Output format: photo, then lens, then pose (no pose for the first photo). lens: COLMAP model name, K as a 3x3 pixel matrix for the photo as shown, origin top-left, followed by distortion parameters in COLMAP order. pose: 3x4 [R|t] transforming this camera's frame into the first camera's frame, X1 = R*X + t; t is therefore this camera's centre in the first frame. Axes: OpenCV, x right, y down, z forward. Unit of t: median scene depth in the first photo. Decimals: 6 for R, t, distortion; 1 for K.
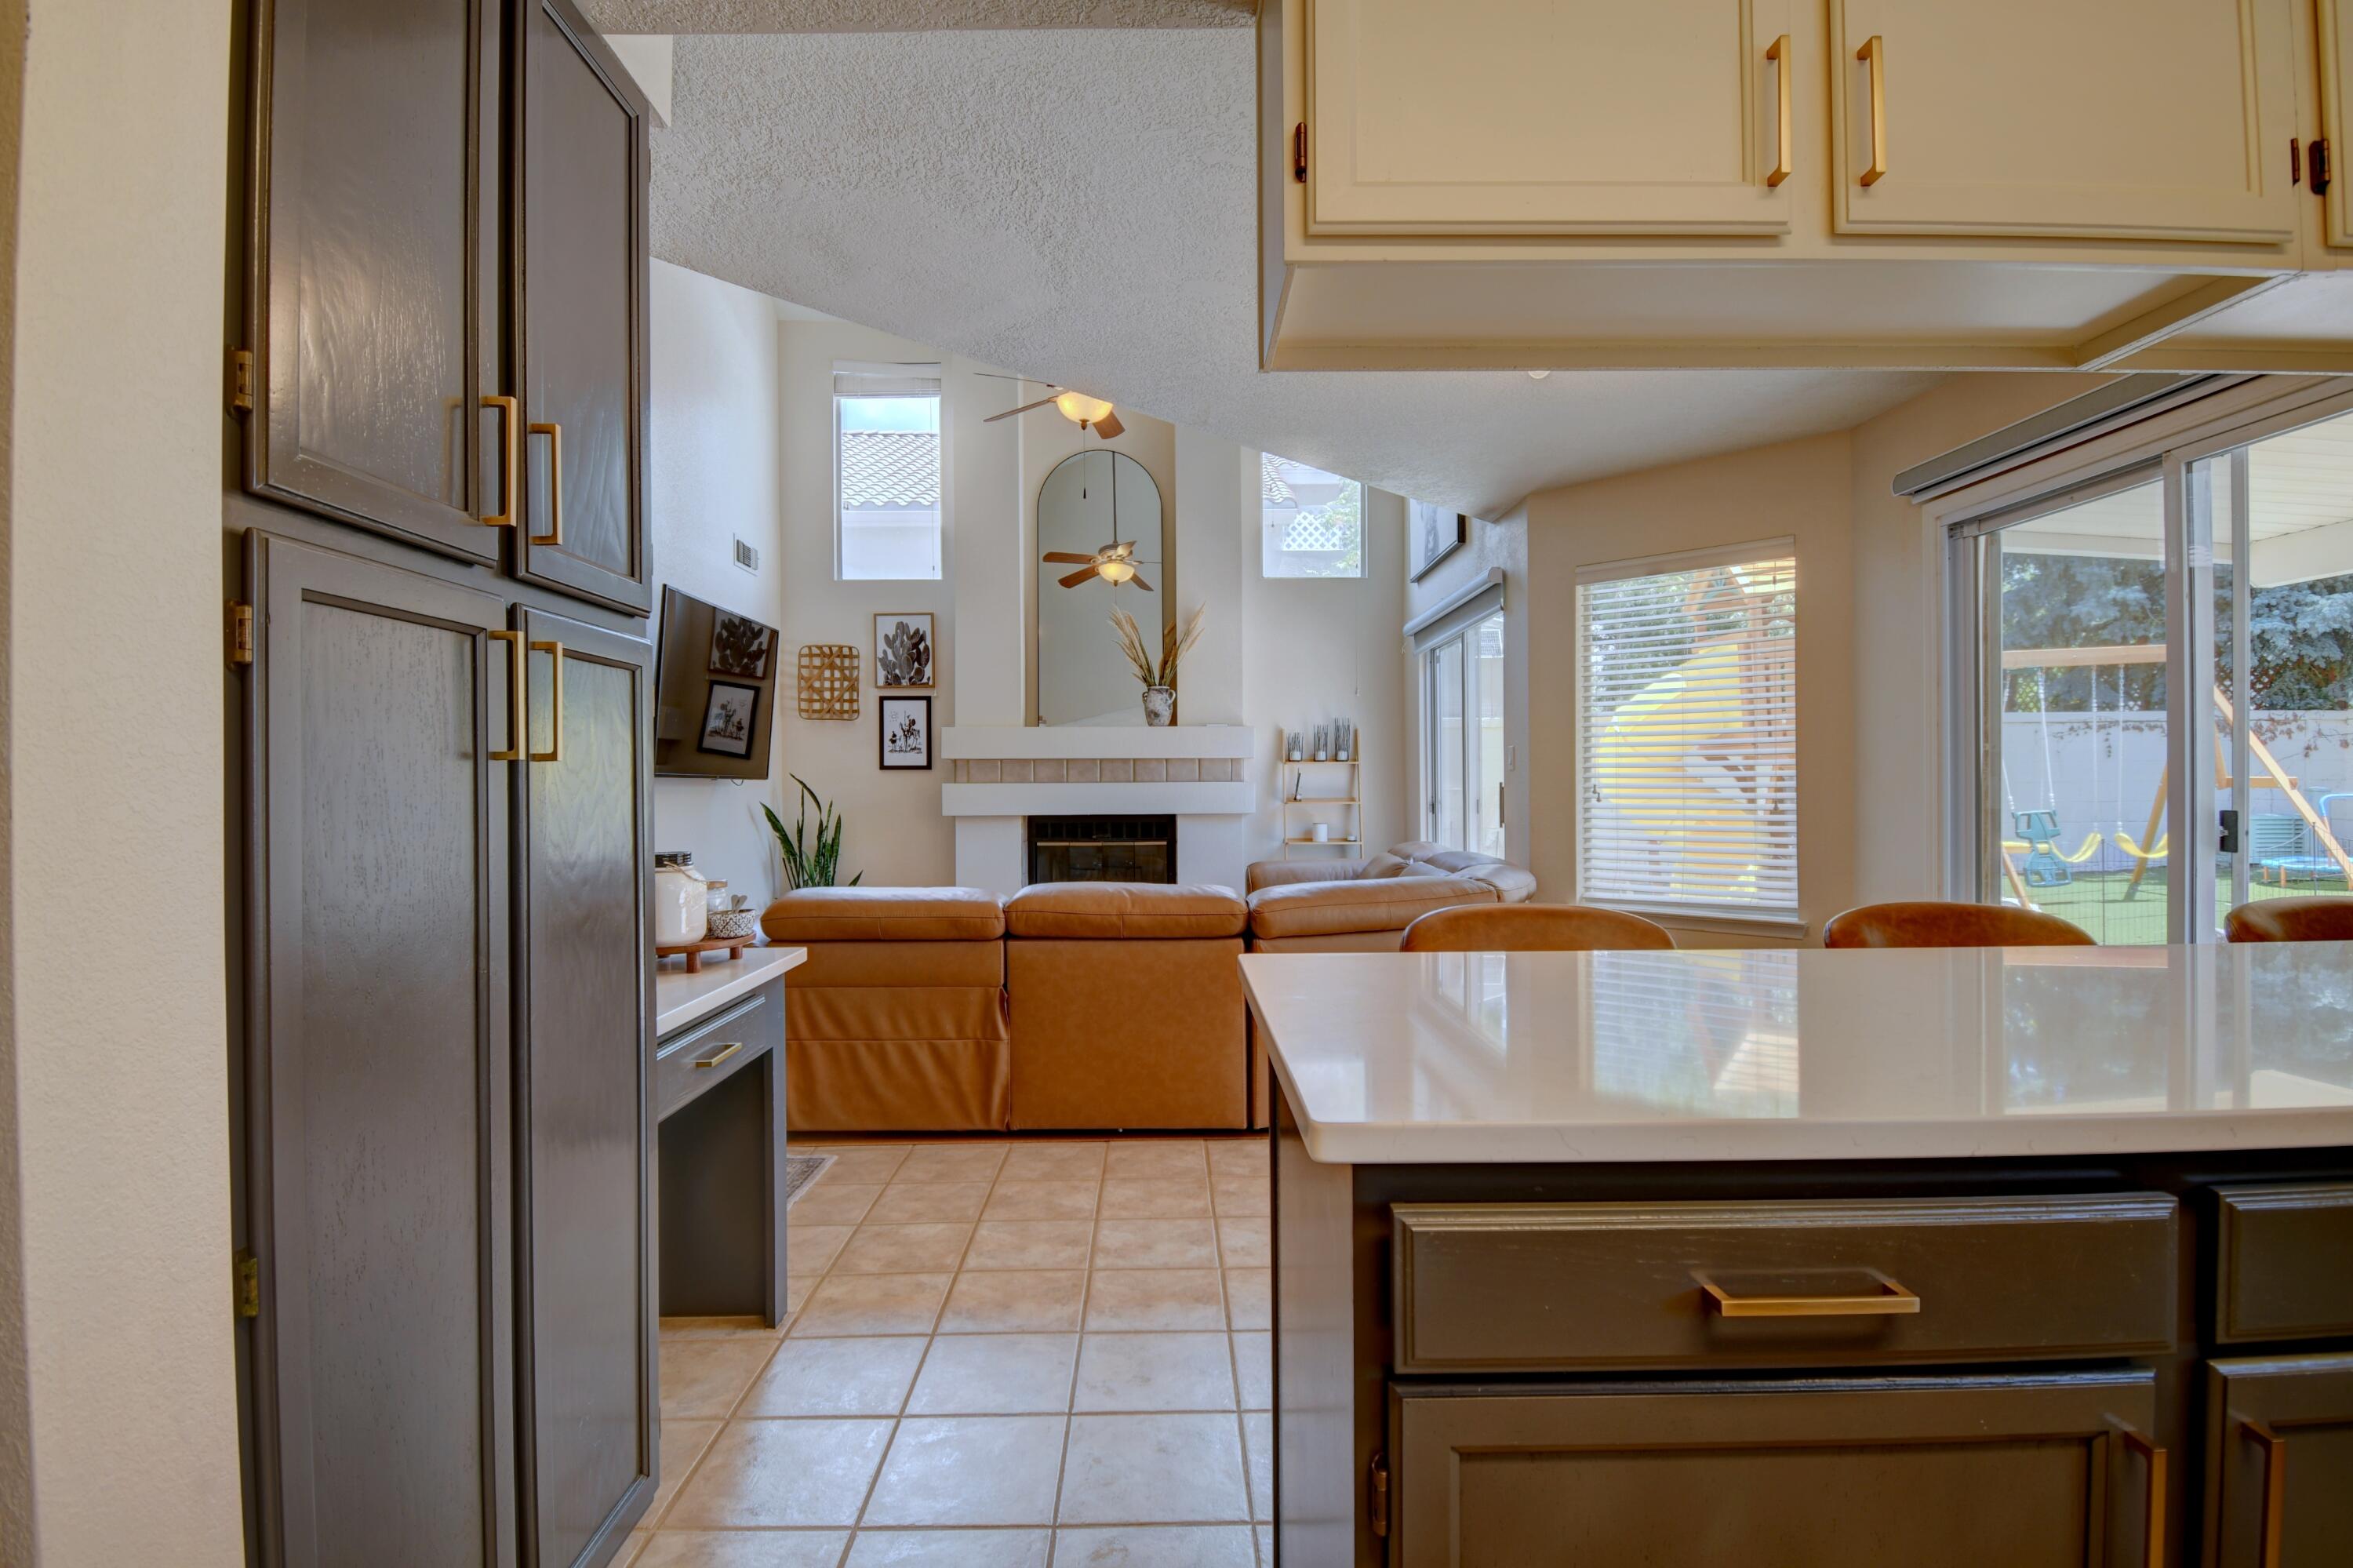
lens RADIAL K [[1161.5, 0, 1176.5], [0, 1161.5, 784.0], [0, 0, 1]] dist [0.001060, -0.016125]
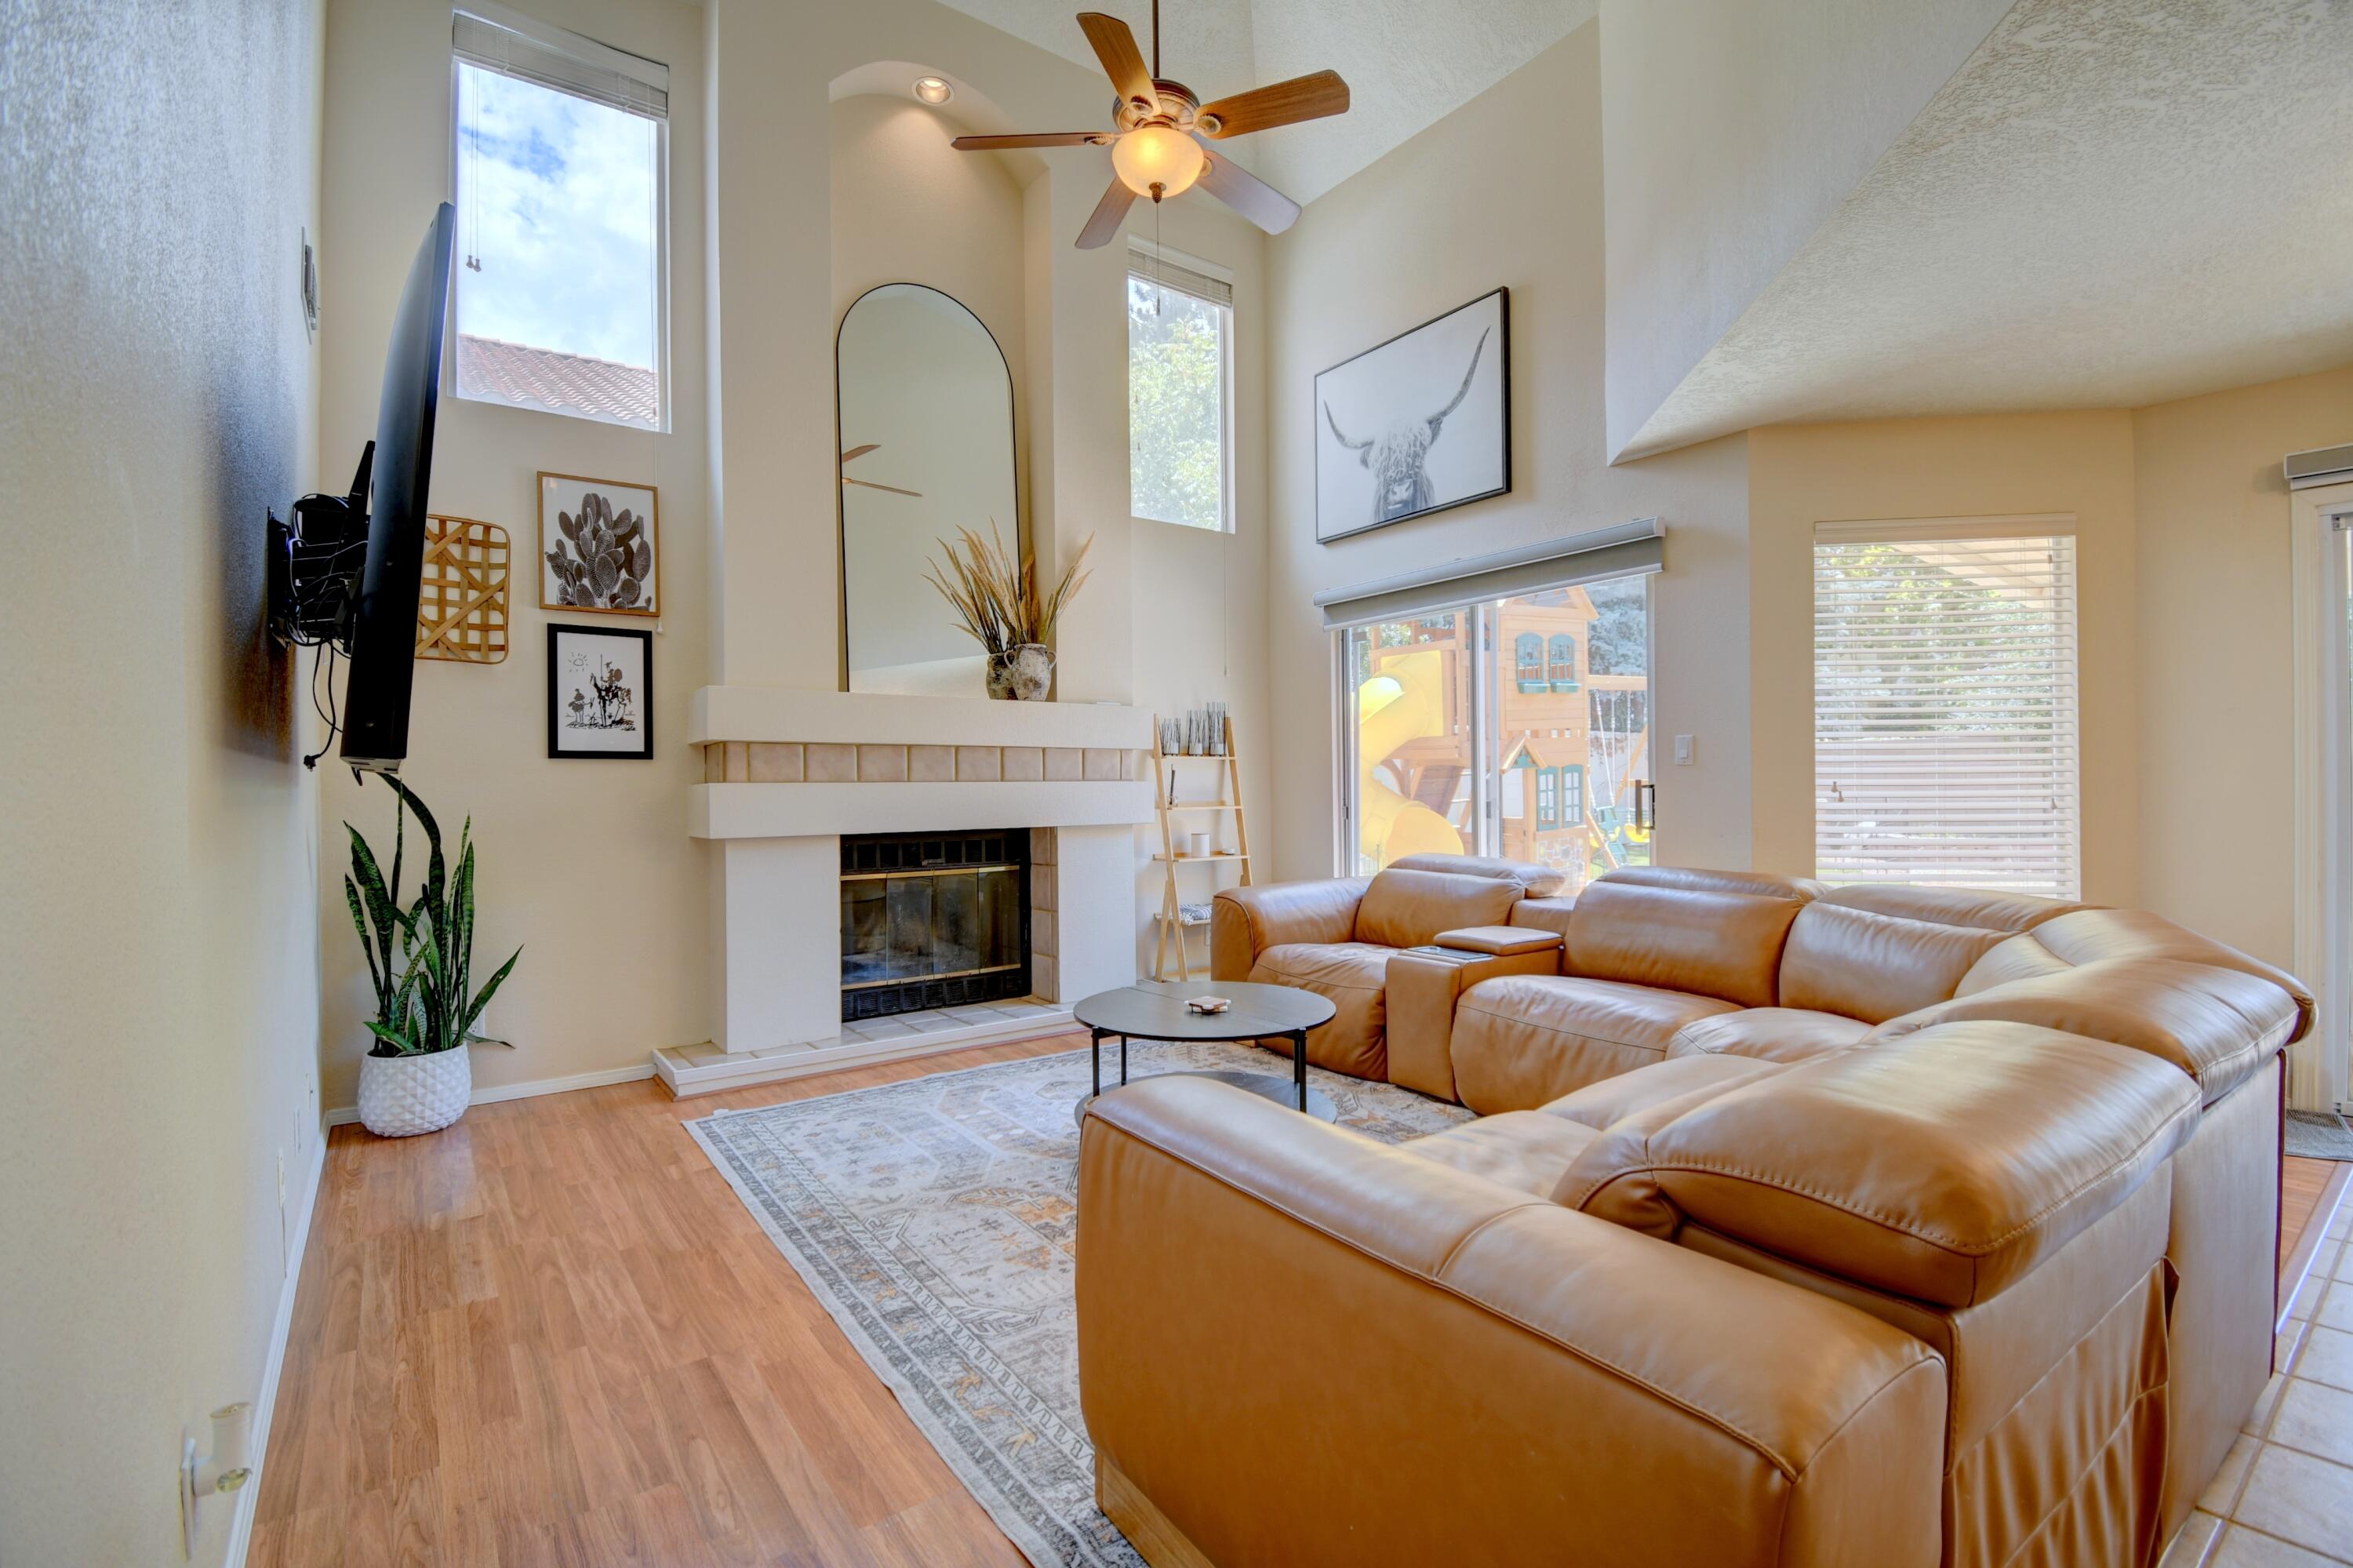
lens RADIAL K [[1041.3, 0, 1178.3], [0, 1041.3, 787.5], [0, 0, 1]] dist [0.017717, -0.024960]
pose [[0.808507, -0.001917, 0.588483, -0.305884], [0.002135, 0.999998, 0.000324, 0.002199], [-0.588482, 0.000994, 0.808509, 0.426988]]
